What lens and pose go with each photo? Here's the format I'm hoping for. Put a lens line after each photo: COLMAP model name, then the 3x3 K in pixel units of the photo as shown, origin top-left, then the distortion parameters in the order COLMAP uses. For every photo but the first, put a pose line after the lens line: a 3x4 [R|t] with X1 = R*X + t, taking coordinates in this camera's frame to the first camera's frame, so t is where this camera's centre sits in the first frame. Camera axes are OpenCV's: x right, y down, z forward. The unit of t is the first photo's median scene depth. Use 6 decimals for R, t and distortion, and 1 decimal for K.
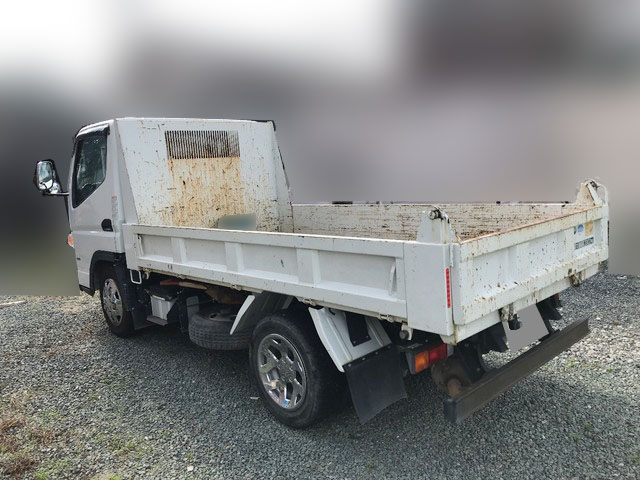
lens RADIAL K [[528.9, 0, 319.9], [0, 528.9, 230.9], [0, 0, 1]] dist [0.055358, -0.087516]
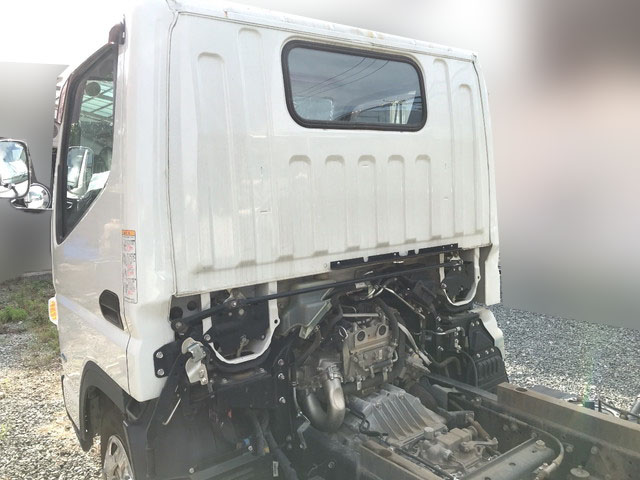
lens RADIAL K [[519.9, 0, 321.8], [0, 519.9, 227.7], [0, 0, 1]] dist [0.074133, -0.087194]
pose [[0.994745, 0.032465, -0.097103, -0.233351], [-0.035143, 0.999044, -0.026005, -0.059851], [0.096166, 0.029281, 0.994935, 0.679191]]
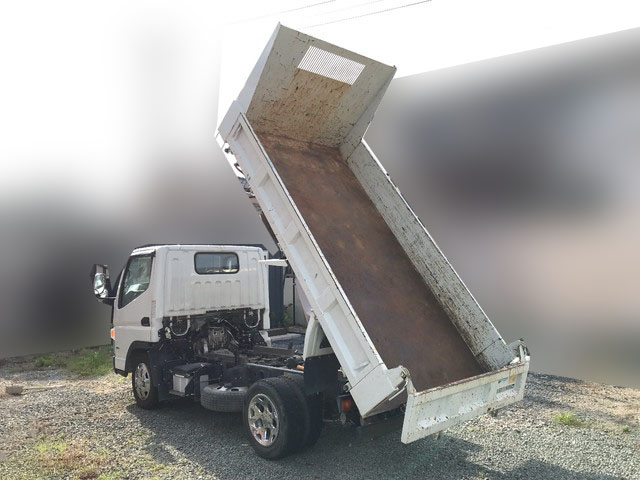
lens RADIAL K [[519.9, 0, 321.8], [0, 519.9, 227.7], [0, 0, 1]] dist [0.074133, -0.087194]
pose [[0.999625, 0.025510, -0.009979, 0.062501], [-0.027057, 0.976353, -0.214480, 0.031979], [0.004272, 0.214670, 0.976677, -0.378111]]
